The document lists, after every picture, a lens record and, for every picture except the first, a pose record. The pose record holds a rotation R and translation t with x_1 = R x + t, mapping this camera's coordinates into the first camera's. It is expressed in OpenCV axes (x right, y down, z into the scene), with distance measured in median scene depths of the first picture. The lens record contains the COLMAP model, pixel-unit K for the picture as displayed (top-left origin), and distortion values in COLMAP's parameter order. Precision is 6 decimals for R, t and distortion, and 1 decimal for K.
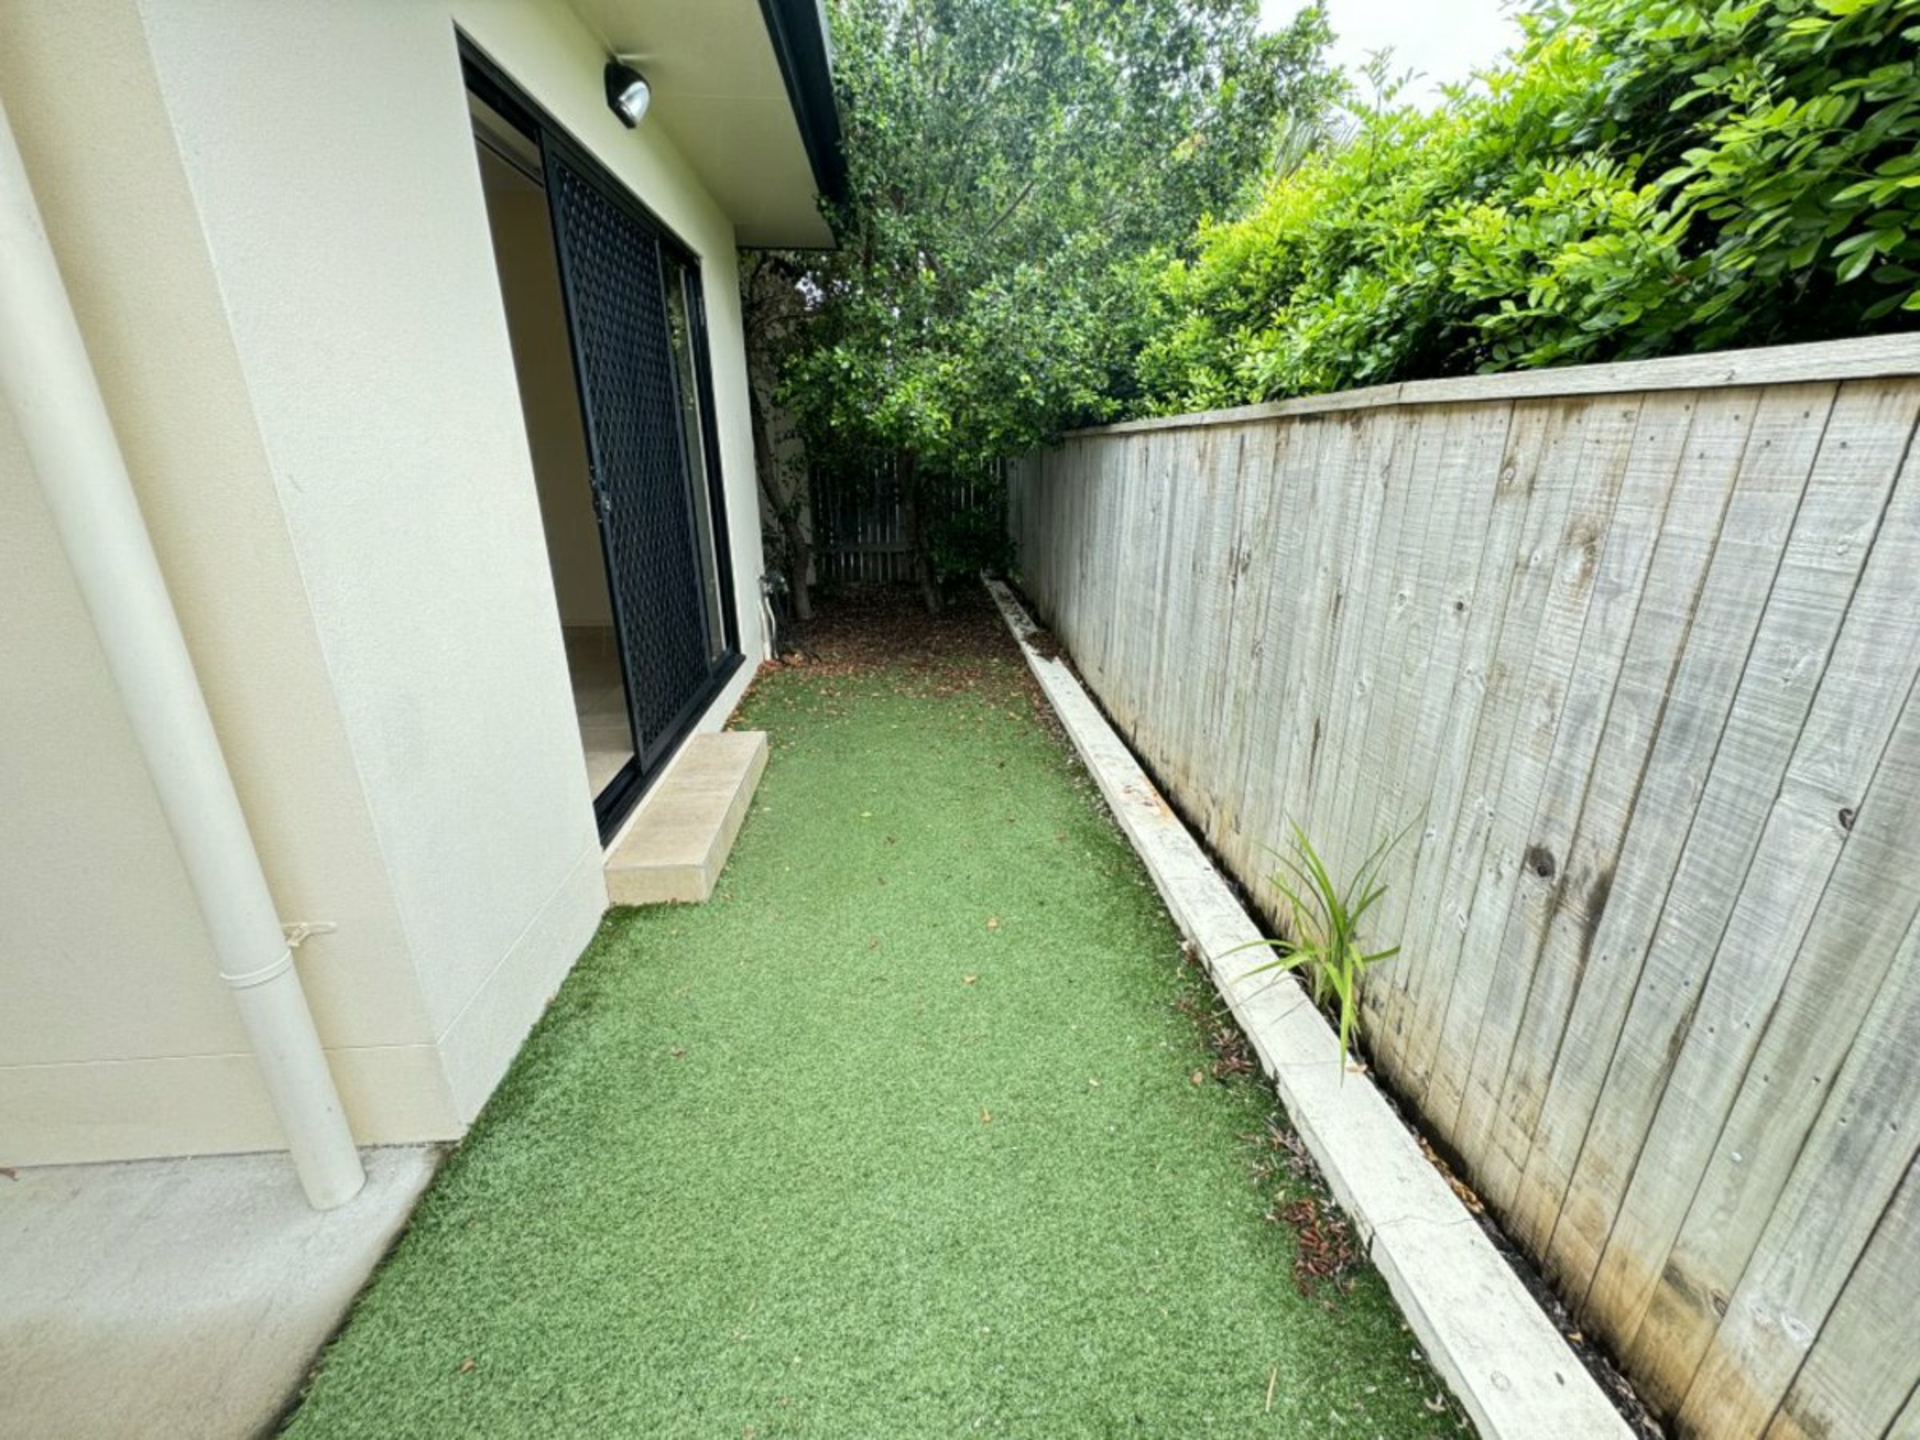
lens RADIAL K [[769.0, 0, 962.7], [0, 769.0, 719.7], [0, 0, 1]] dist [0.006613, -0.001730]
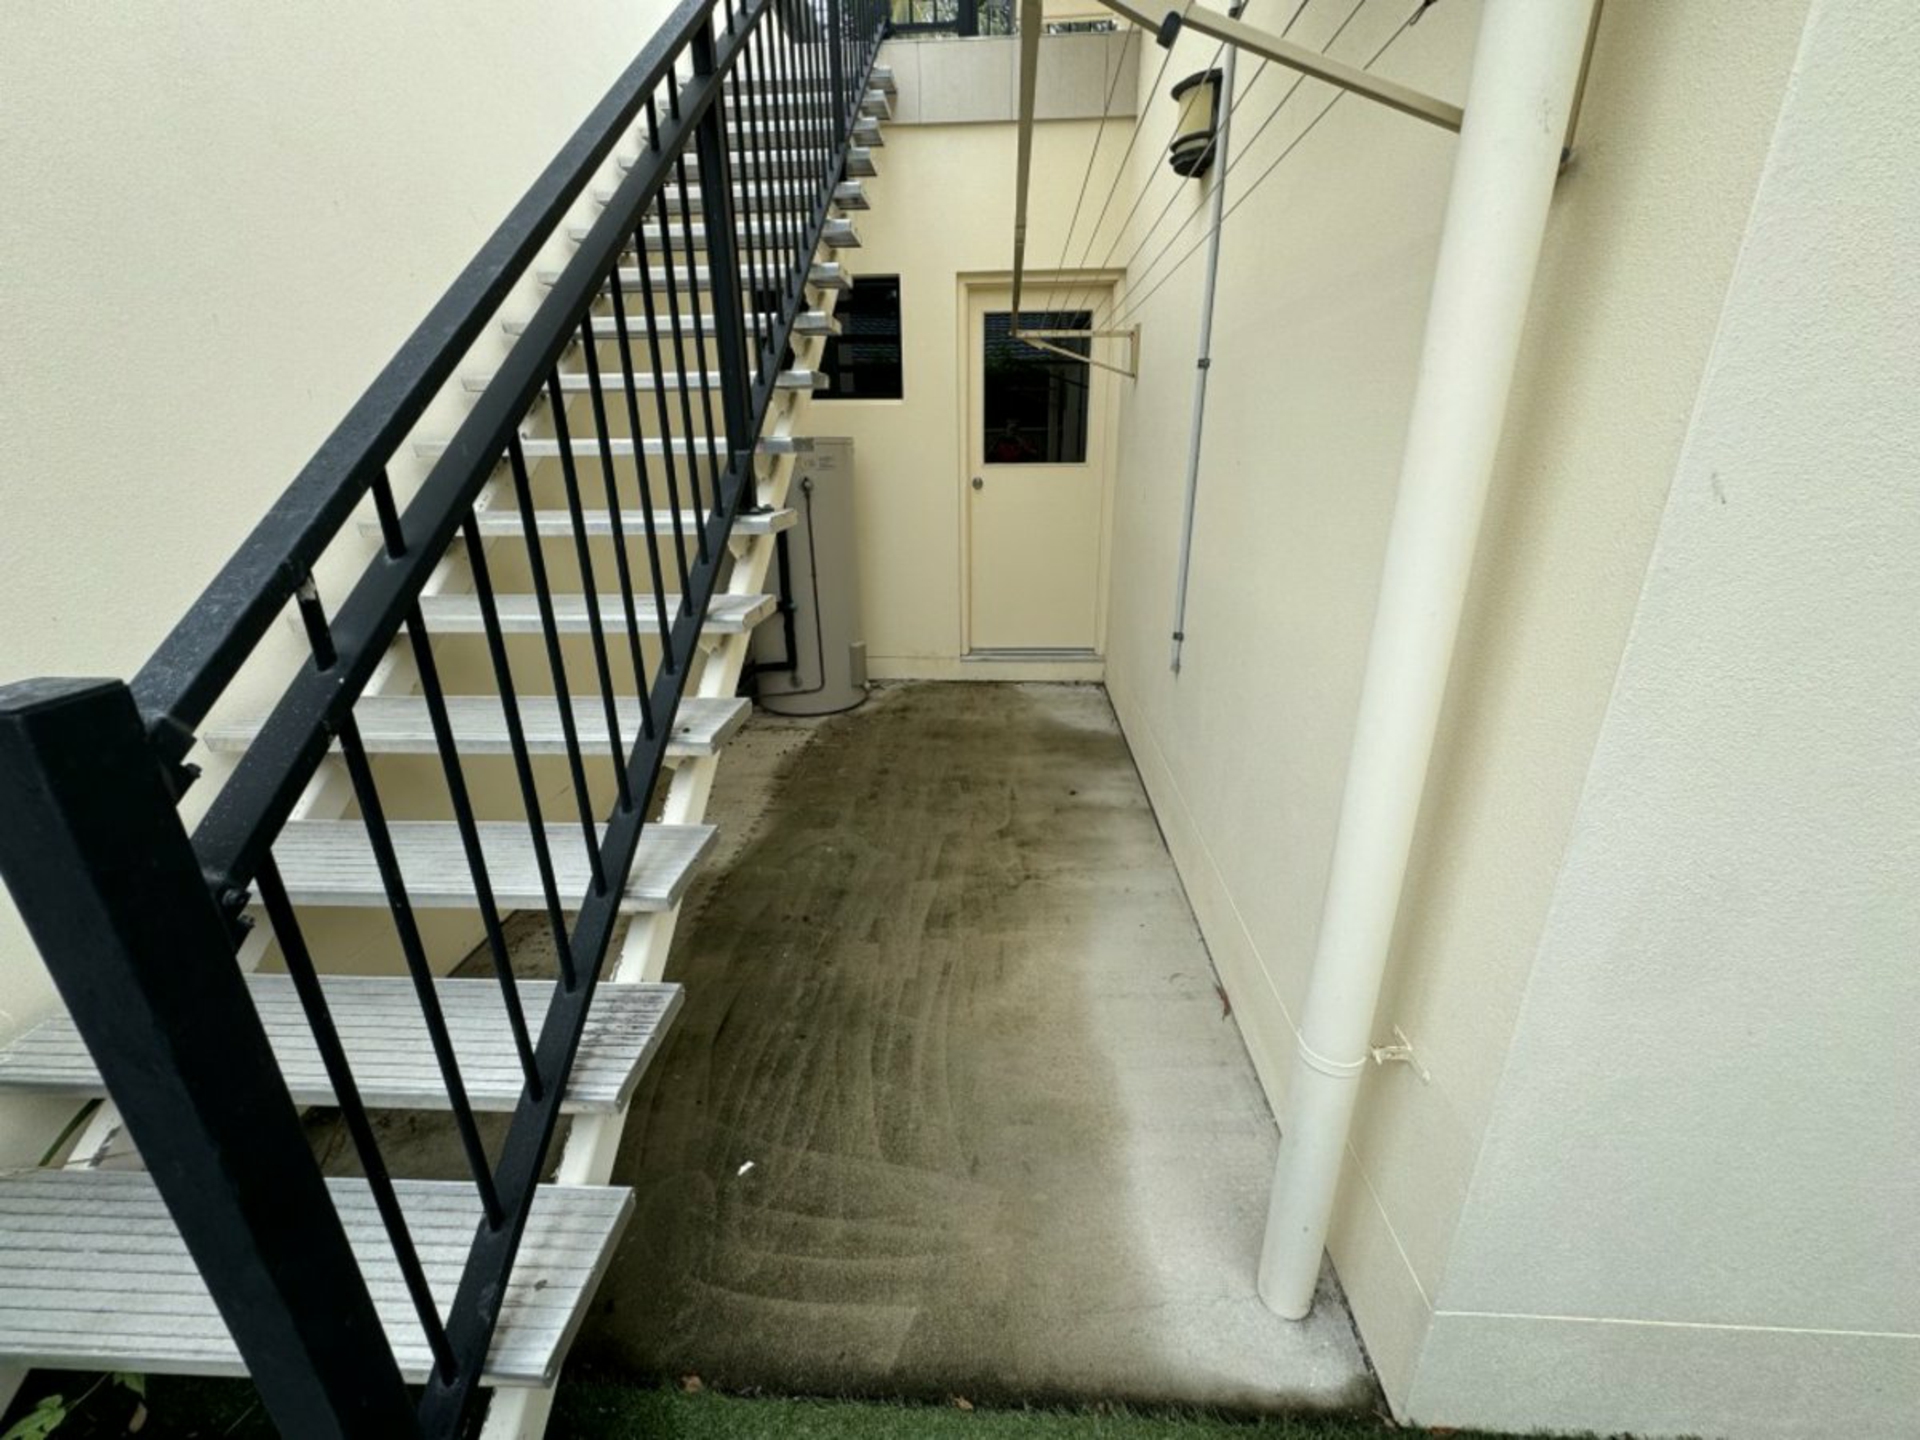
lens RADIAL K [[769.0, 0, 965.0], [0, 769.0, 723.6], [0, 0, 1]] dist [0.006613, -0.001730]
pose [[-0.124661, 0.345492, -0.930105, -0.201911], [-0.322426, 0.872435, 0.367285, -0.170582], [0.938350, 0.345676, 0.002637, 0.500510]]
